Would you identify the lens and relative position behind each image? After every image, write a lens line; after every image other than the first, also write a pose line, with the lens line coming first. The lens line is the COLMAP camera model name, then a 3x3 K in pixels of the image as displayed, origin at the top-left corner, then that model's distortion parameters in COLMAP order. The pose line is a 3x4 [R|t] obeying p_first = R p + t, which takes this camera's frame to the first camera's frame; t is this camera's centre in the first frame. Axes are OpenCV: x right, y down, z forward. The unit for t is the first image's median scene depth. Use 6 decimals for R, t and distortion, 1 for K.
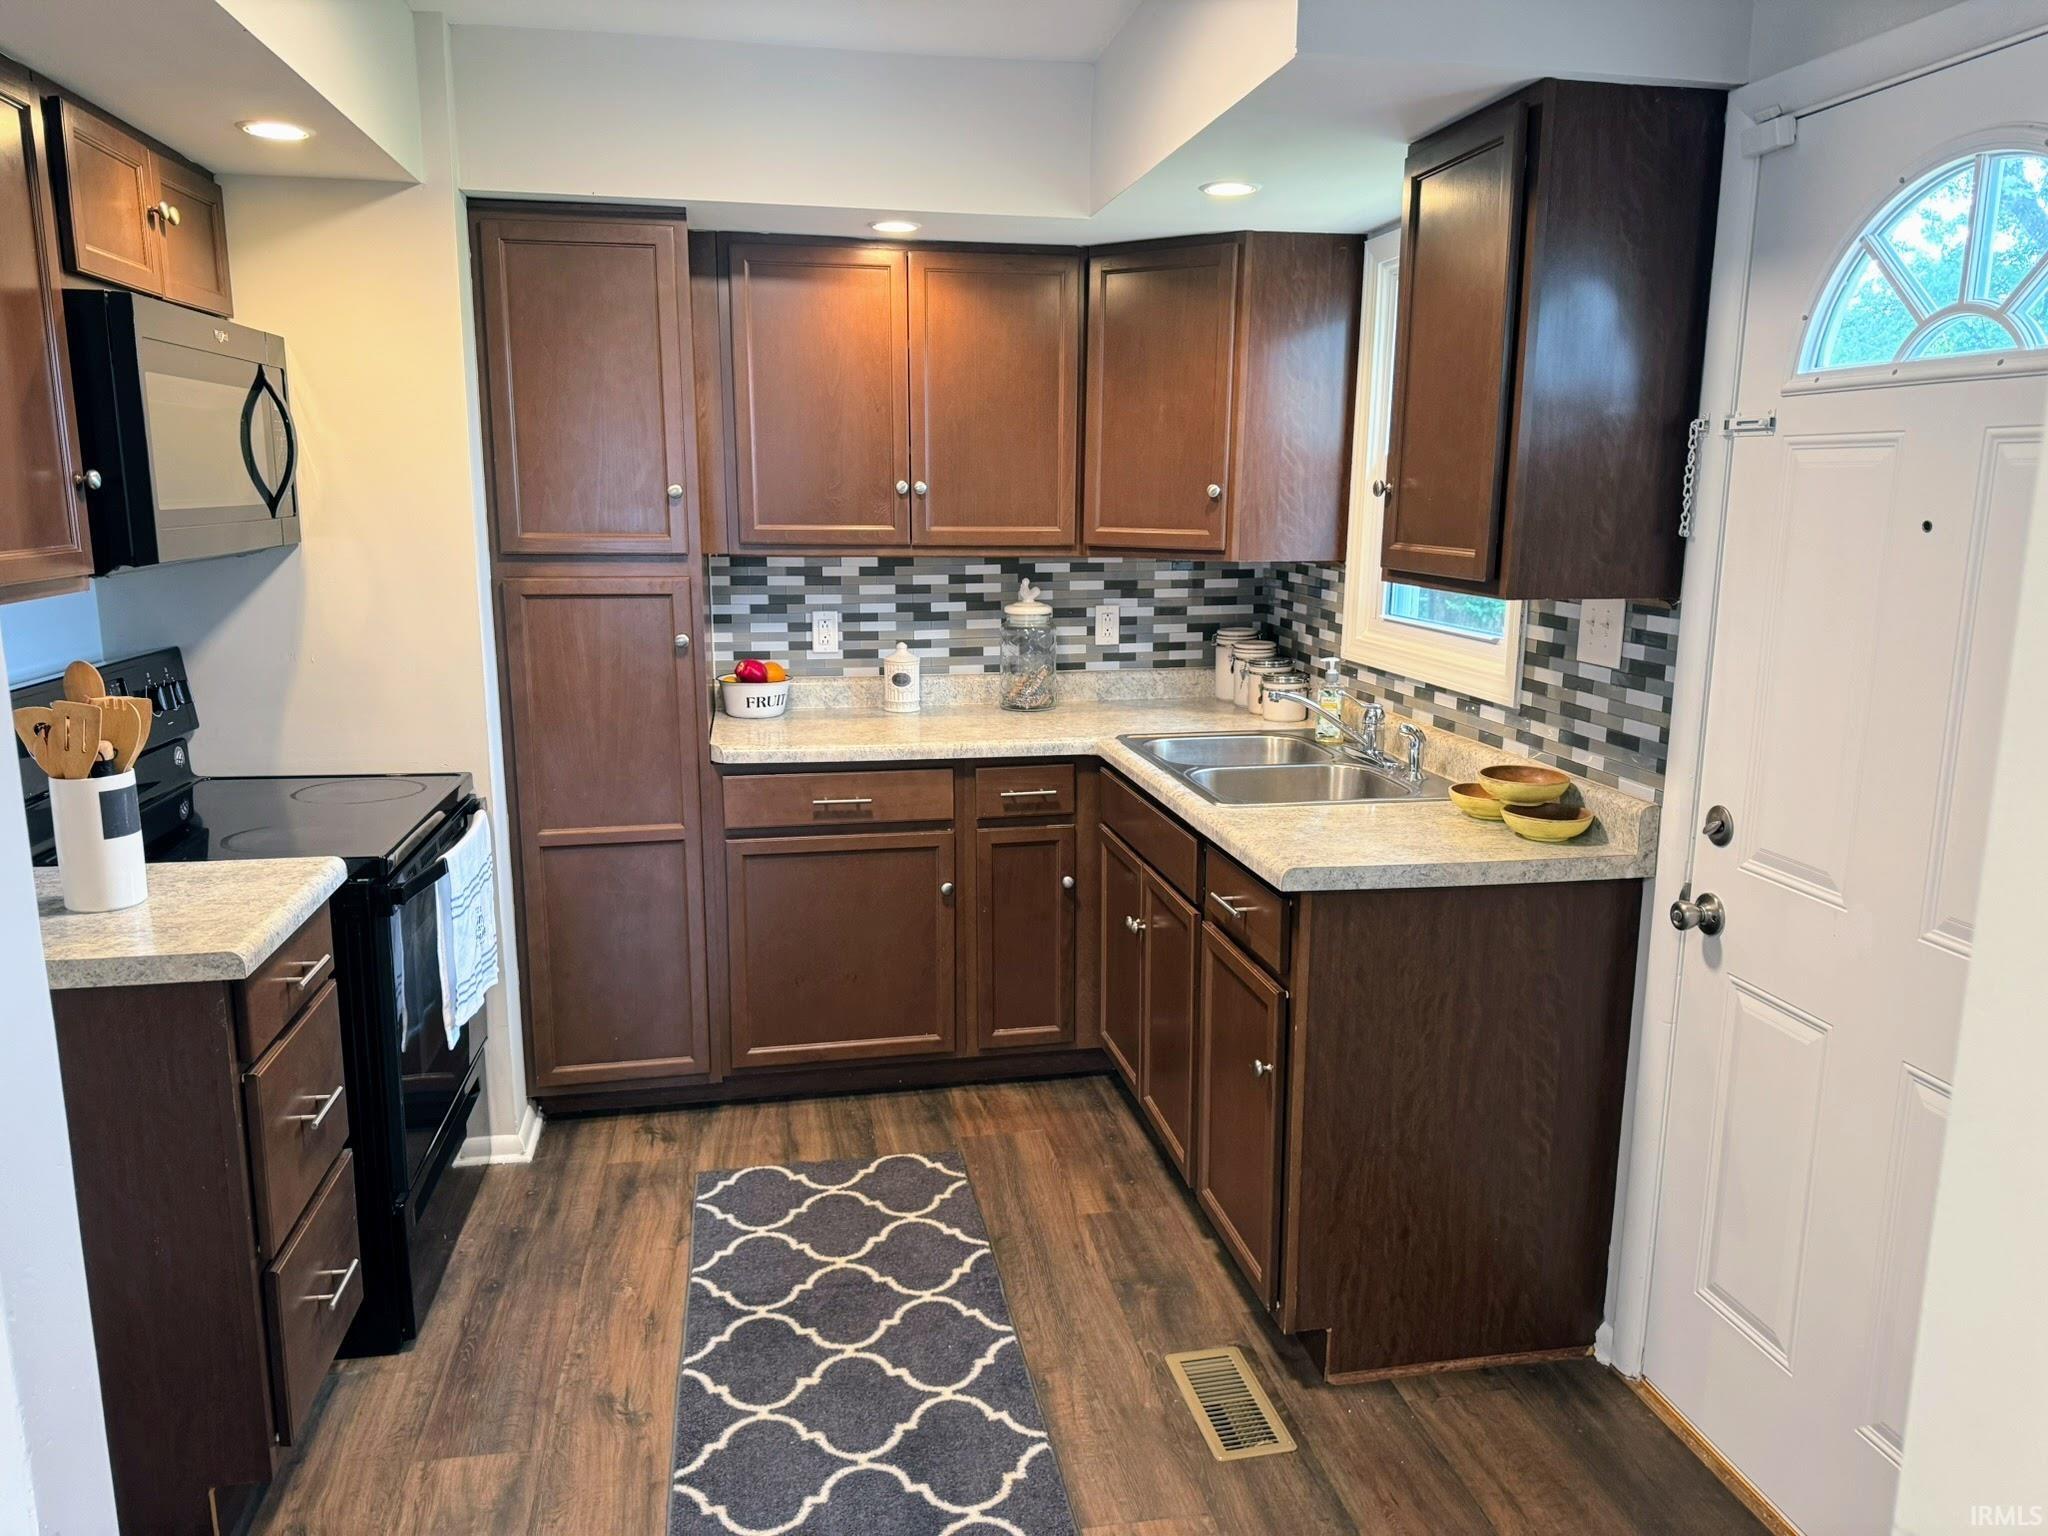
lens RADIAL K [[1422.5, 0, 1029.8], [0, 1422.5, 768.2], [0, 0, 1]] dist [0.143294, -0.290609]
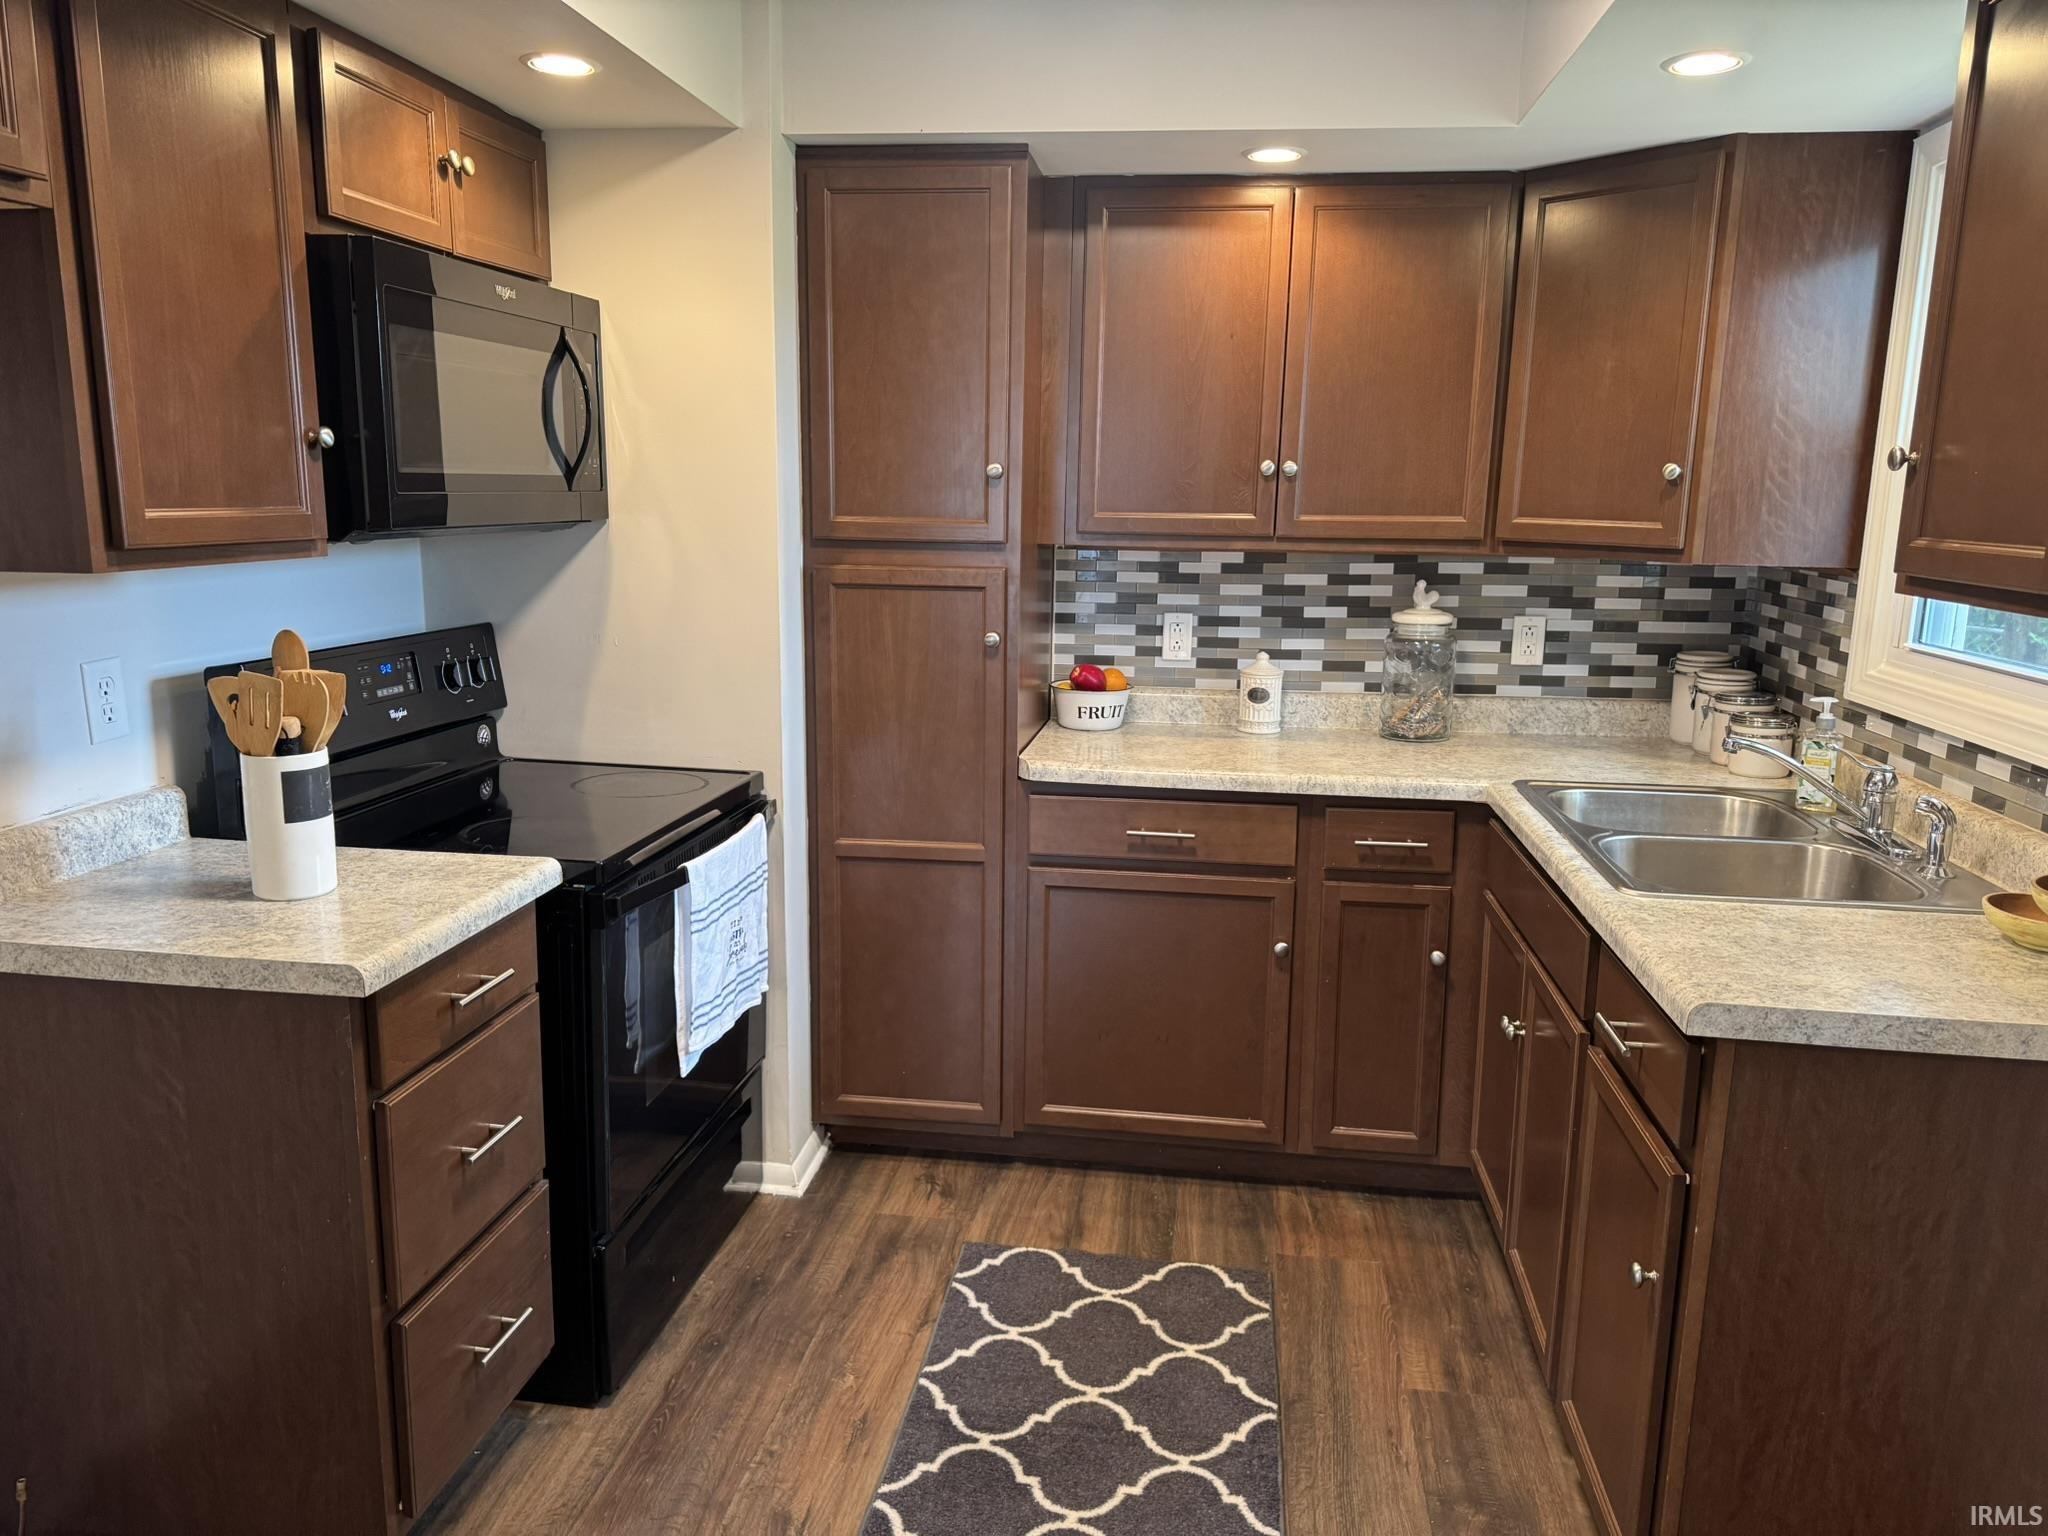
lens RADIAL K [[1422.5, 0, 1029.8], [0, 1422.5, 768.2], [0, 0, 1]] dist [0.143294, -0.290609]
pose [[0.945753, 0.070563, -0.317131, 0.063590], [-0.072121, 0.997372, 0.006838, -0.016869], [0.316780, 0.016405, 0.948357, 0.168861]]
